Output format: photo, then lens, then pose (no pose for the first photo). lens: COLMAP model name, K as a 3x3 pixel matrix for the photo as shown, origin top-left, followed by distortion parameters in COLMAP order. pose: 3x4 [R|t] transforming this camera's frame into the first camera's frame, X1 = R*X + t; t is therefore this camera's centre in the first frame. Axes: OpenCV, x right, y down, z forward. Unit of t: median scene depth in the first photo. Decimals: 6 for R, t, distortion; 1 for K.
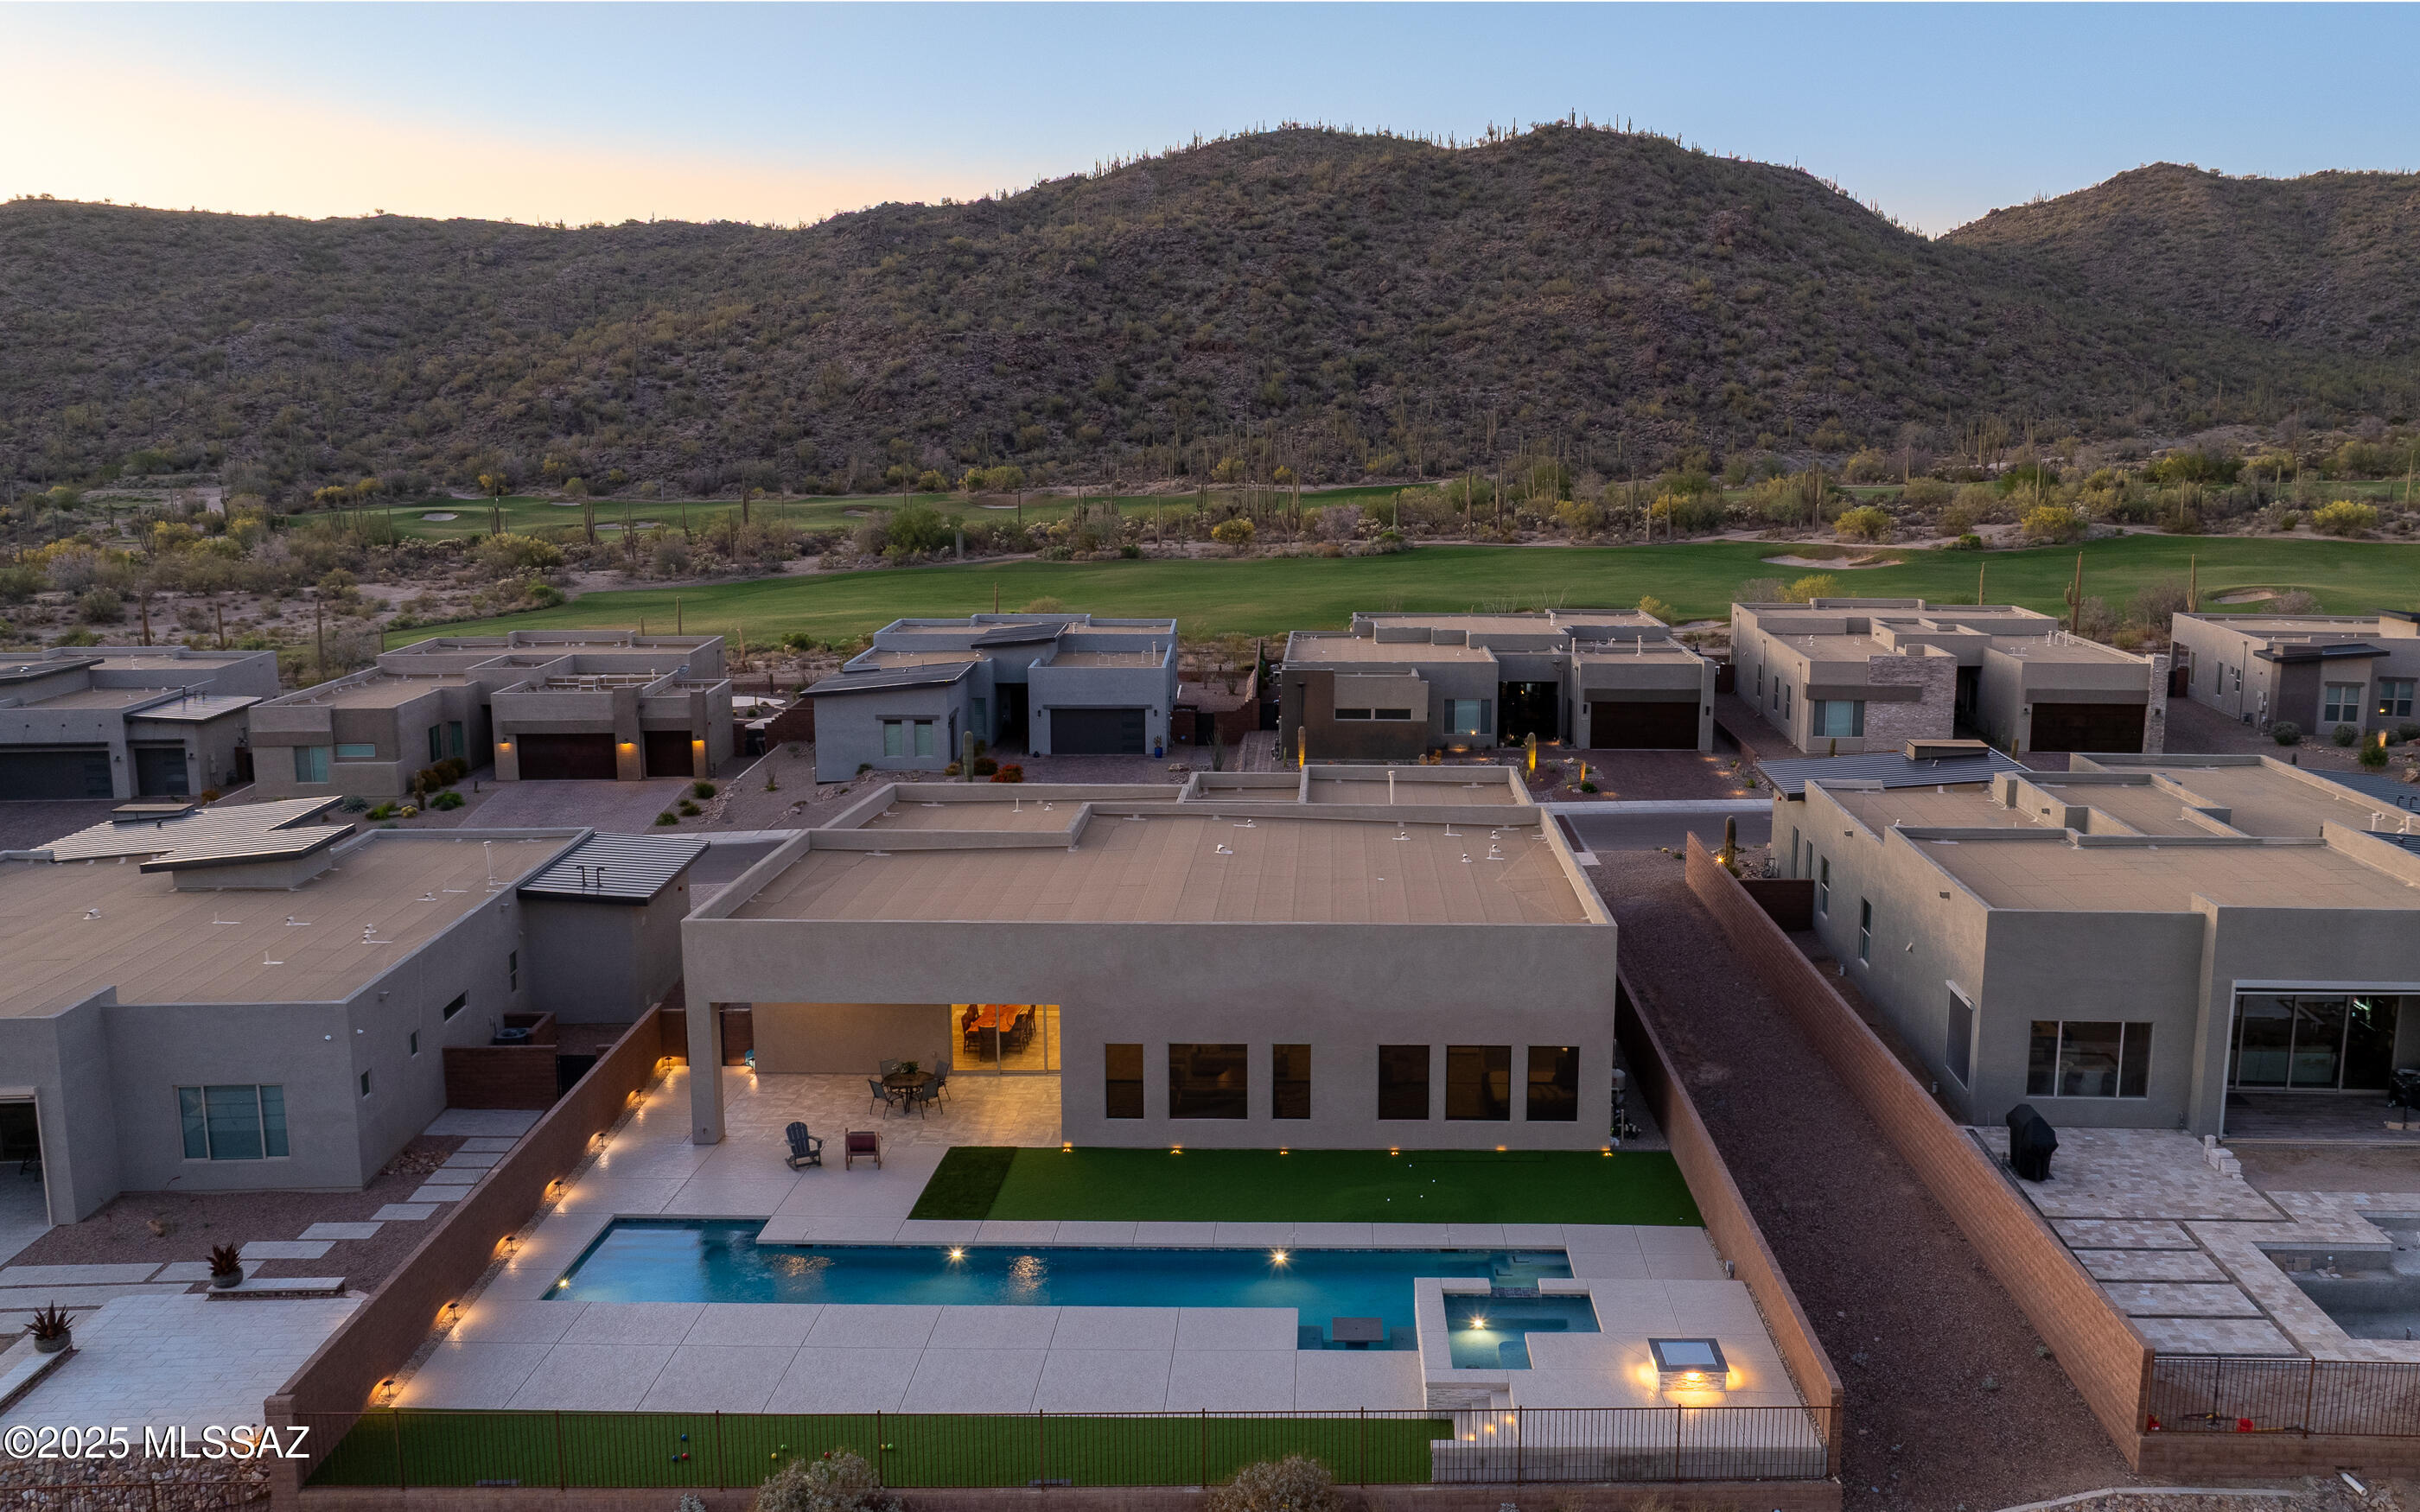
lens RADIAL K [[1943.9, 0, 1210.5], [0, 1943.9, 817.8], [0, 0, 1]] dist [-0.025414, 0.007161]
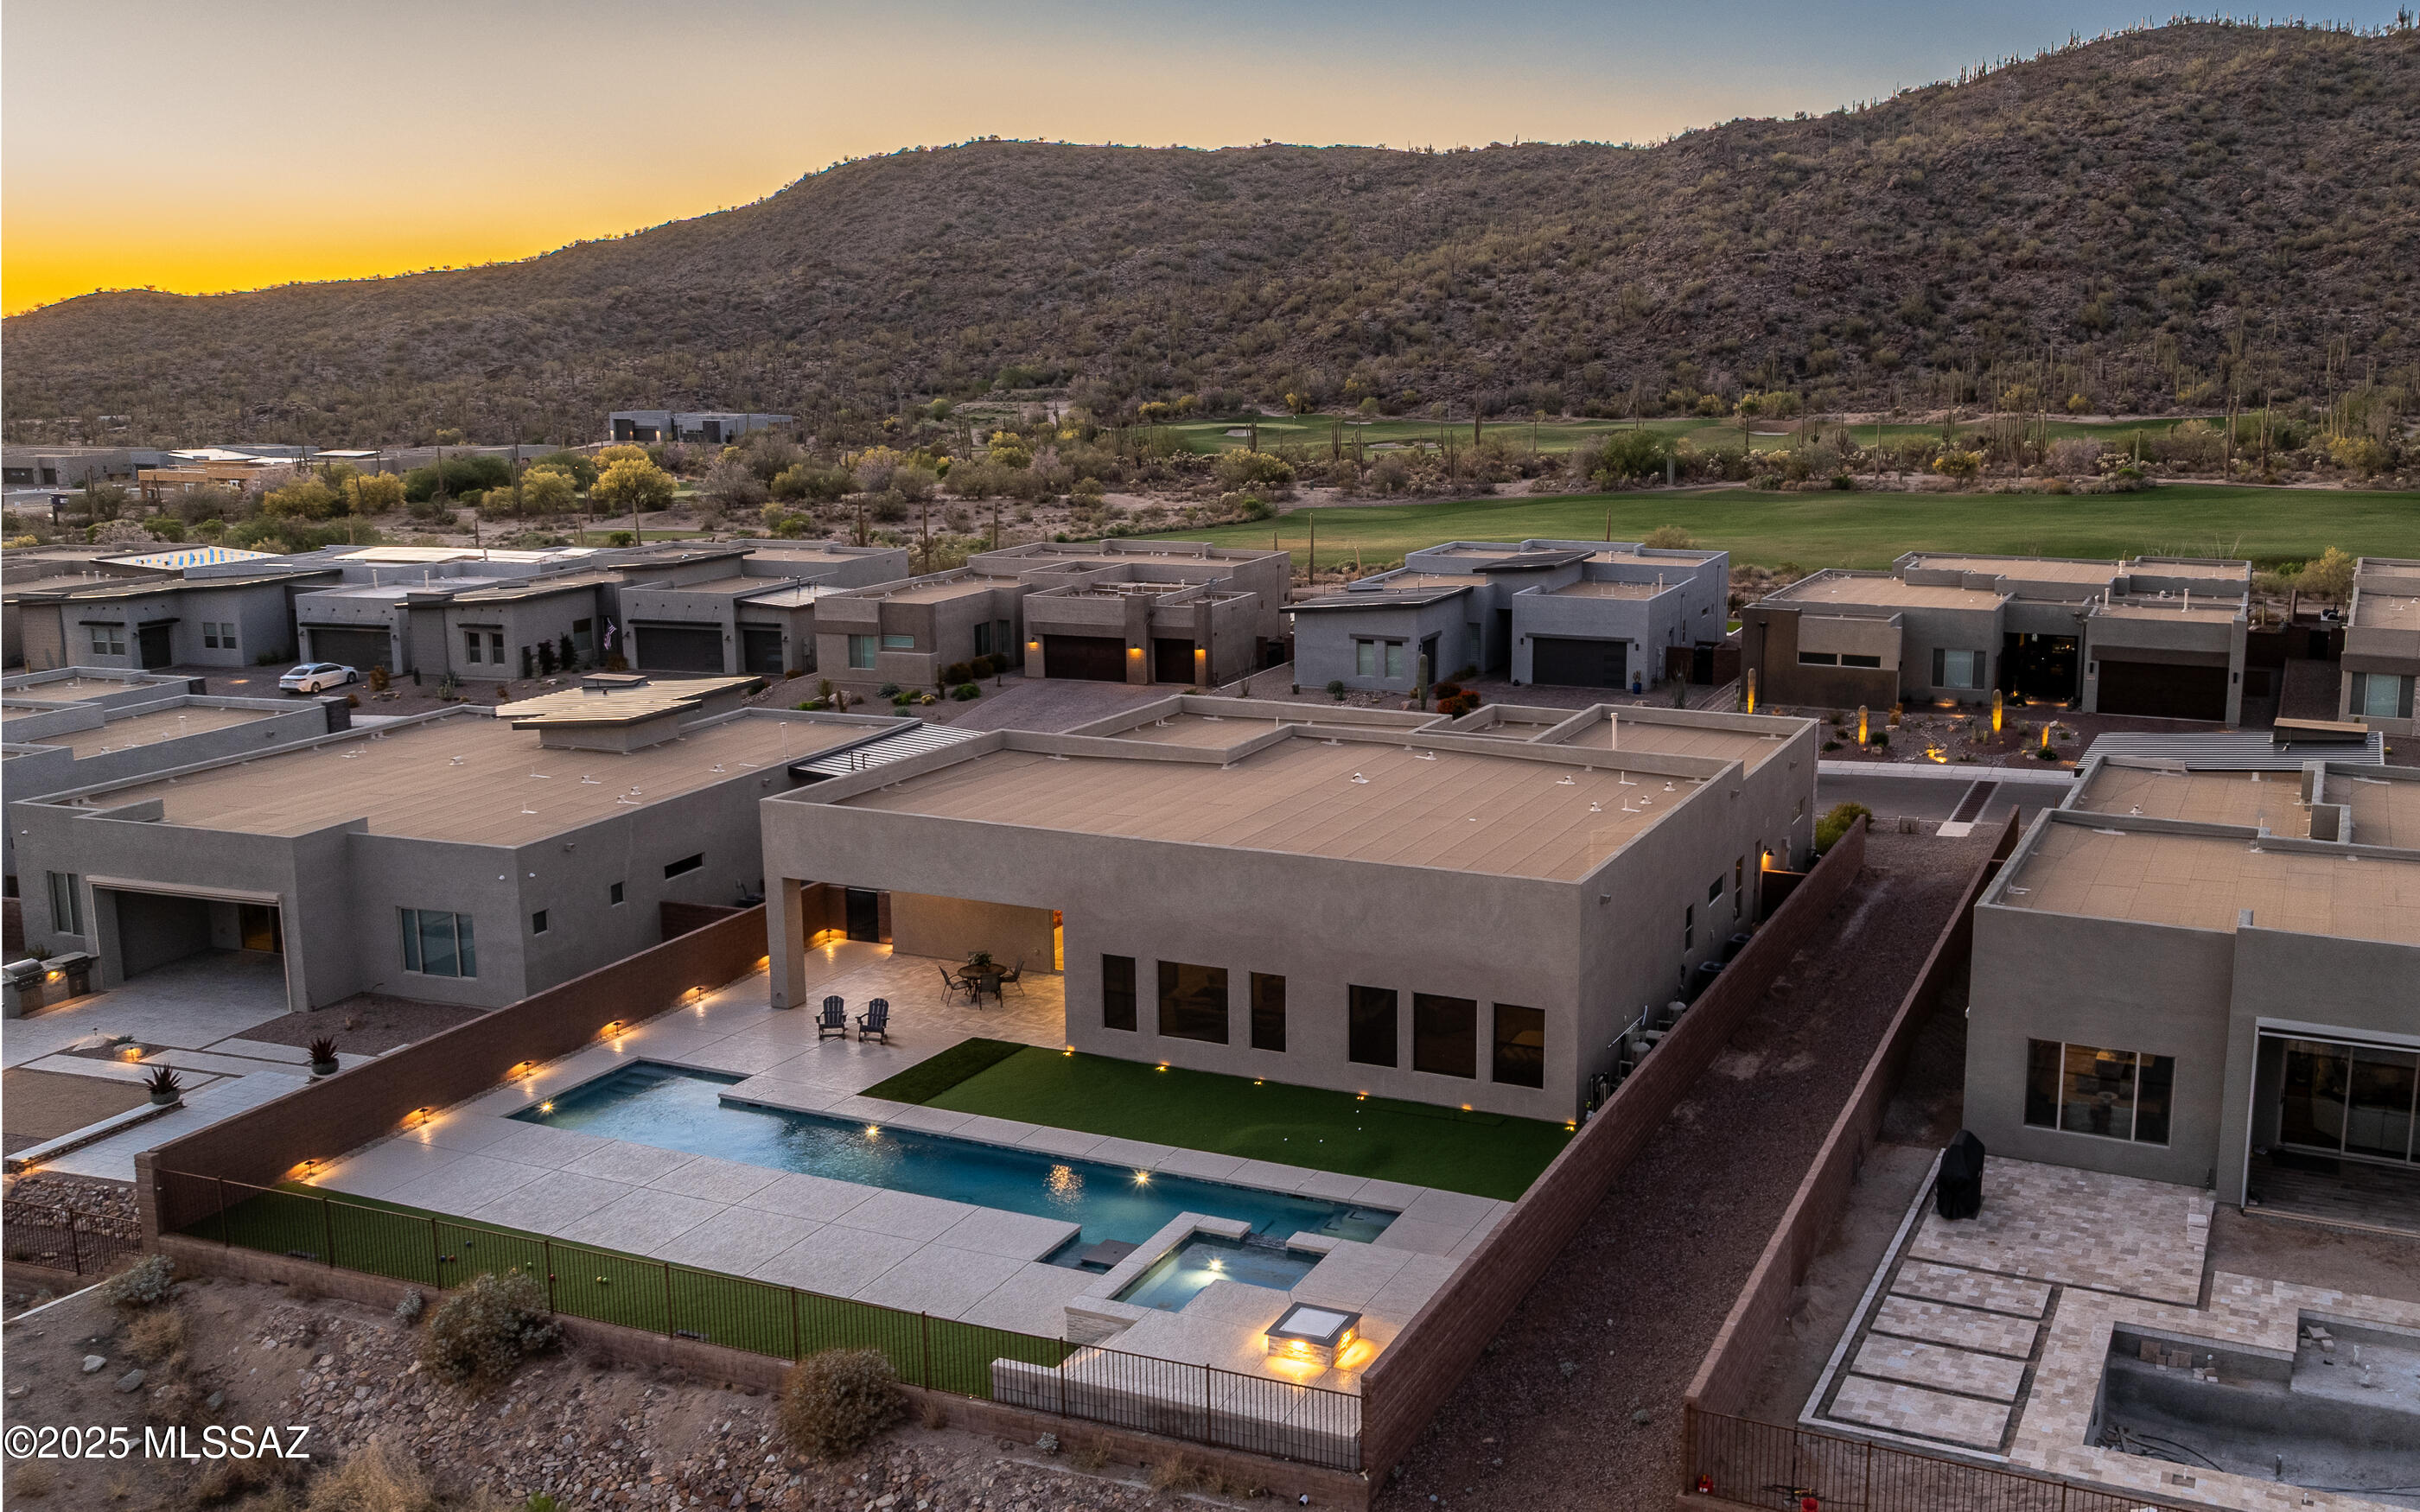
lens RADIAL K [[2024.7, 0, 1528.8], [0, 2024.7, 751.6], [0, 0, 1]] dist [0.002181, -0.070362]
pose [[0.940021, 0.069854, -0.333887, 0.124422], [-0.070901, 0.997442, 0.009067, -0.003665], [0.333667, 0.015150, 0.942569, 0.018036]]
